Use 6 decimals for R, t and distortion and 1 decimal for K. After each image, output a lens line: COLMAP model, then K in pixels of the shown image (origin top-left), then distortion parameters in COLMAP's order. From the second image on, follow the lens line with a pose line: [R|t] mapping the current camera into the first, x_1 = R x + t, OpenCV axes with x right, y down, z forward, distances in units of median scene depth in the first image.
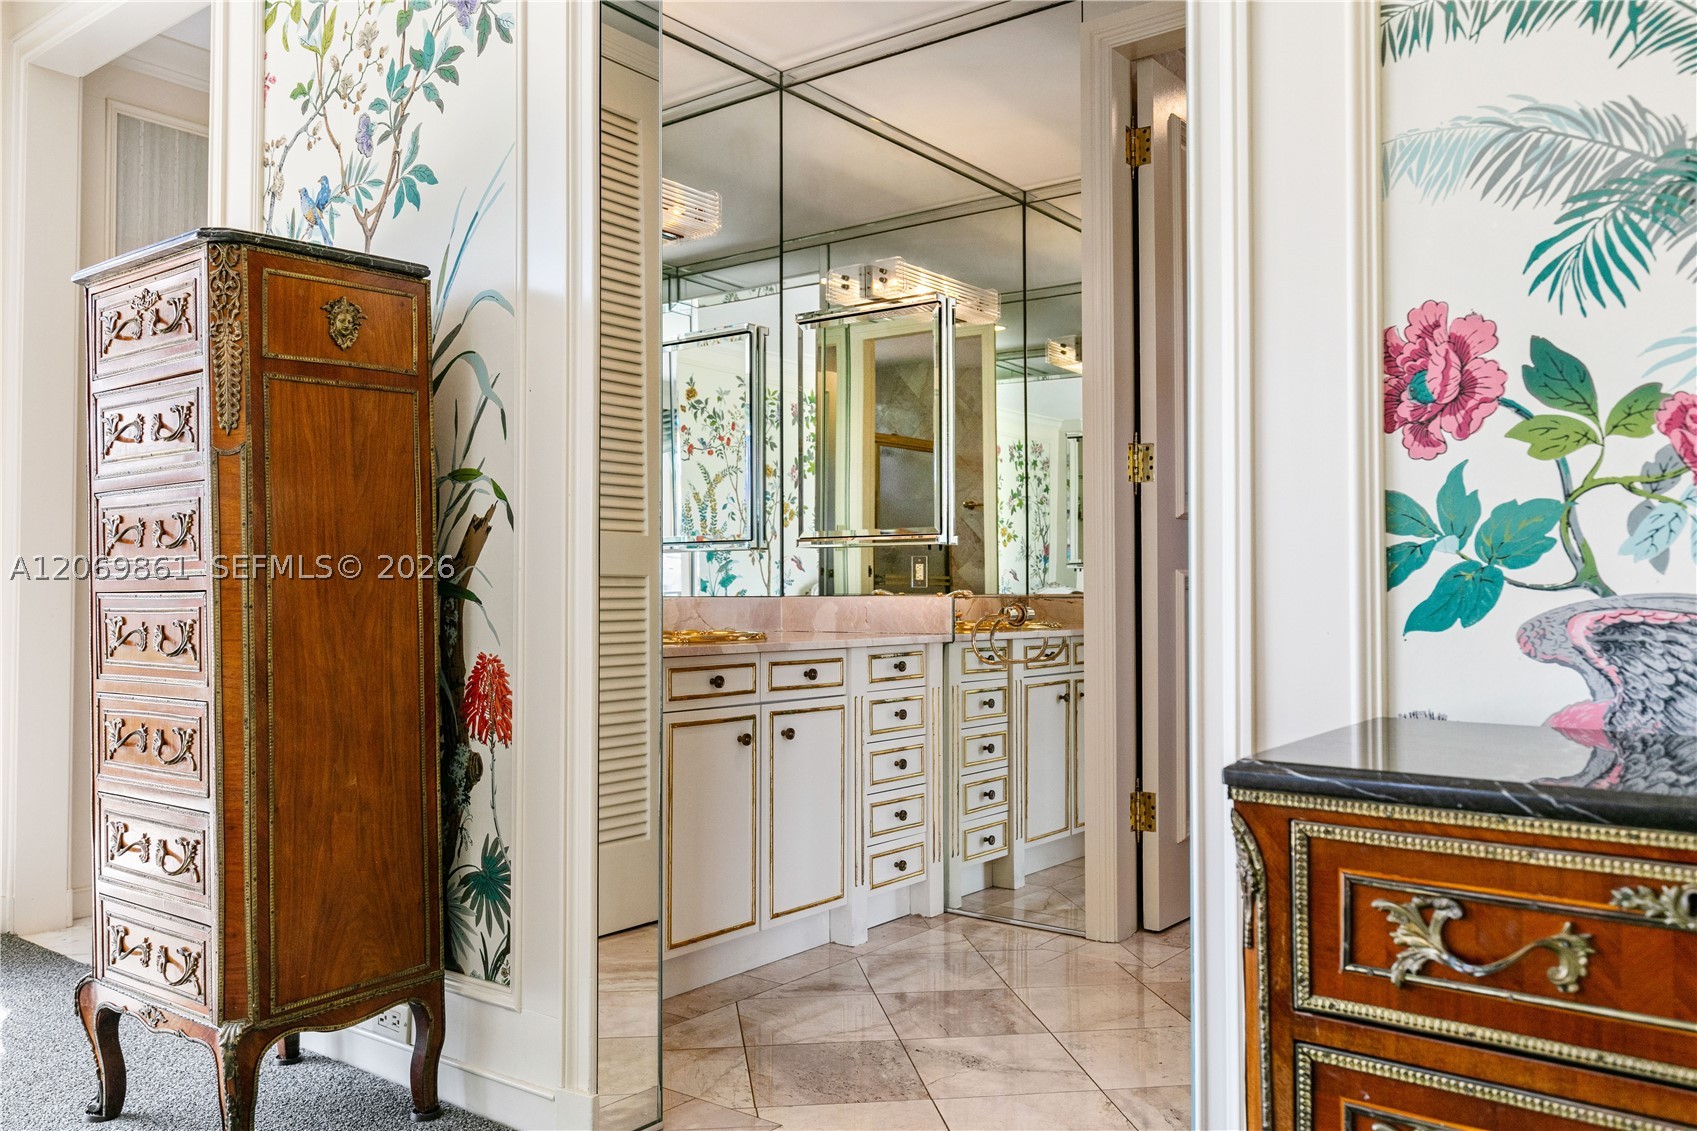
lens RADIAL K [[1323.3, 0, 848.2], [0, 1323.3, 573.9], [0, 0, 1]] dist [-0.002310, -0.000059]
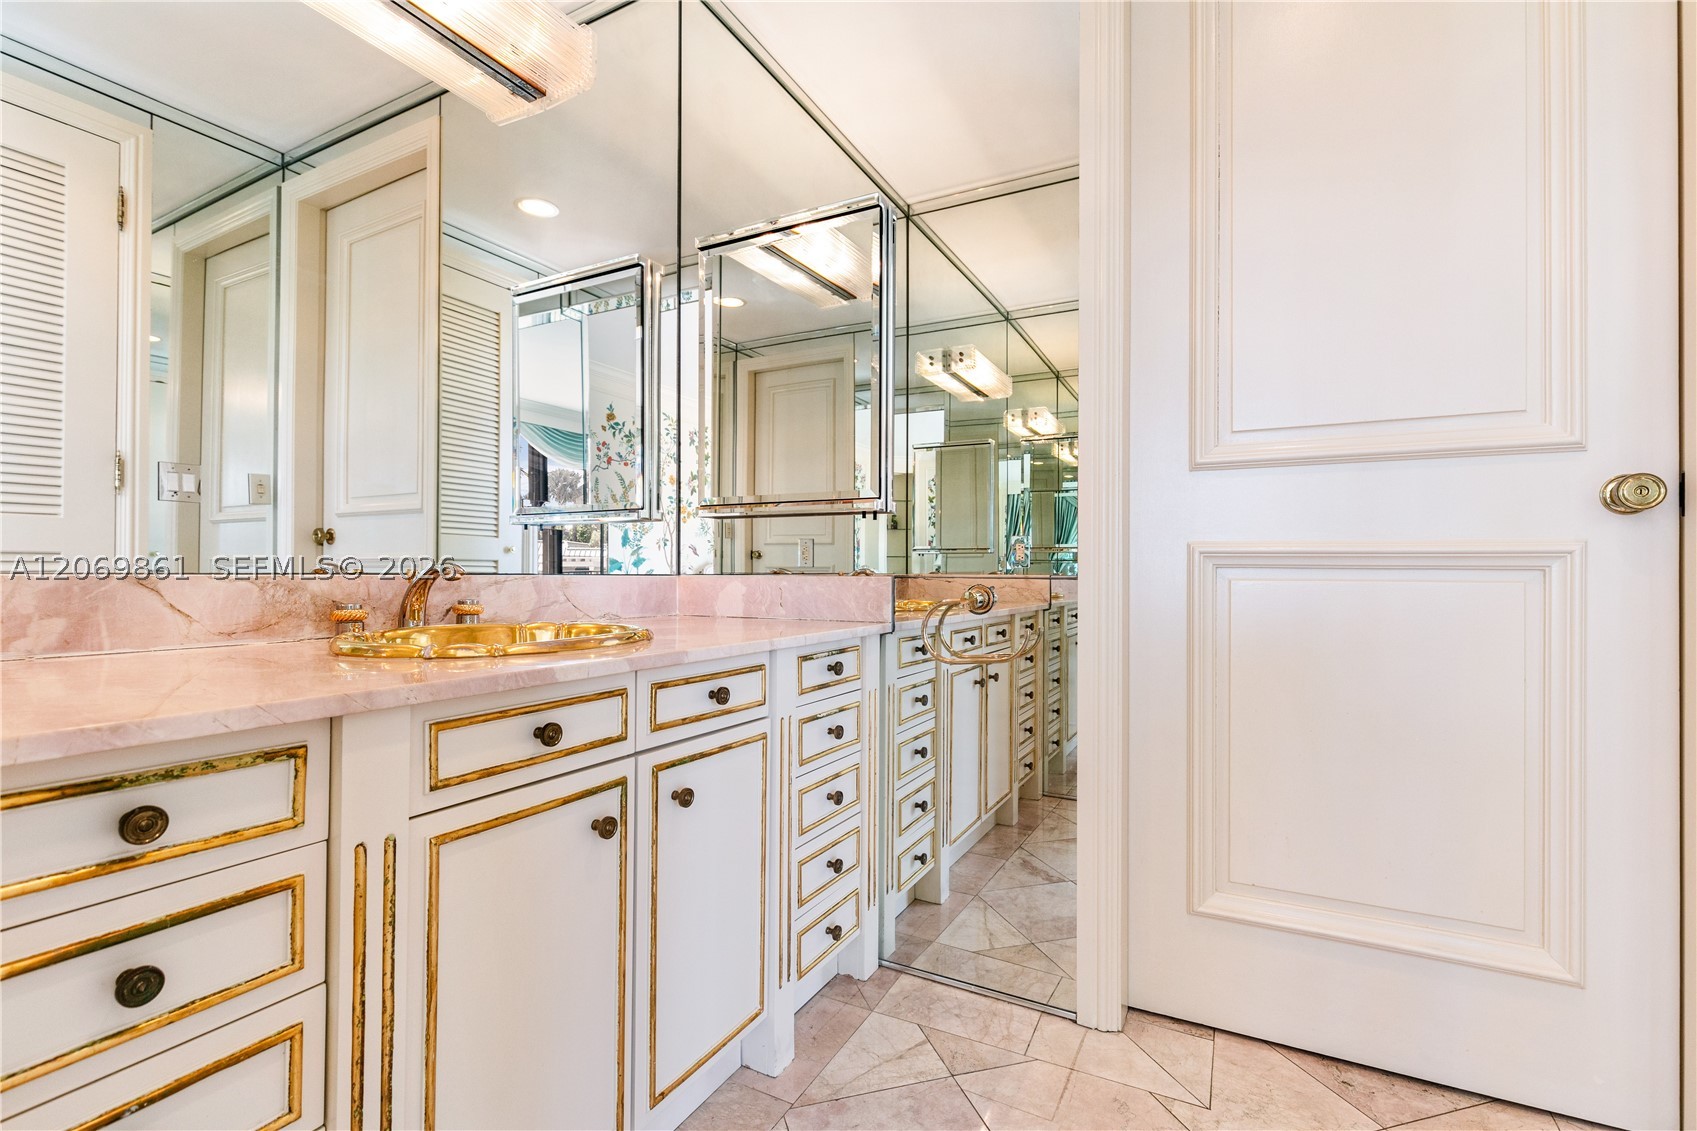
lens RADIAL K [[784.8, 0, 846.1], [0, 784.8, 563.8], [0, 0, 1]] dist [0.011387, -0.002282]
pose [[0.987957, 0.006723, 0.154580, -0.024711], [-0.007142, 0.999972, 0.002156, 0.009363], [-0.154561, -0.003234, 0.987978, 0.562699]]
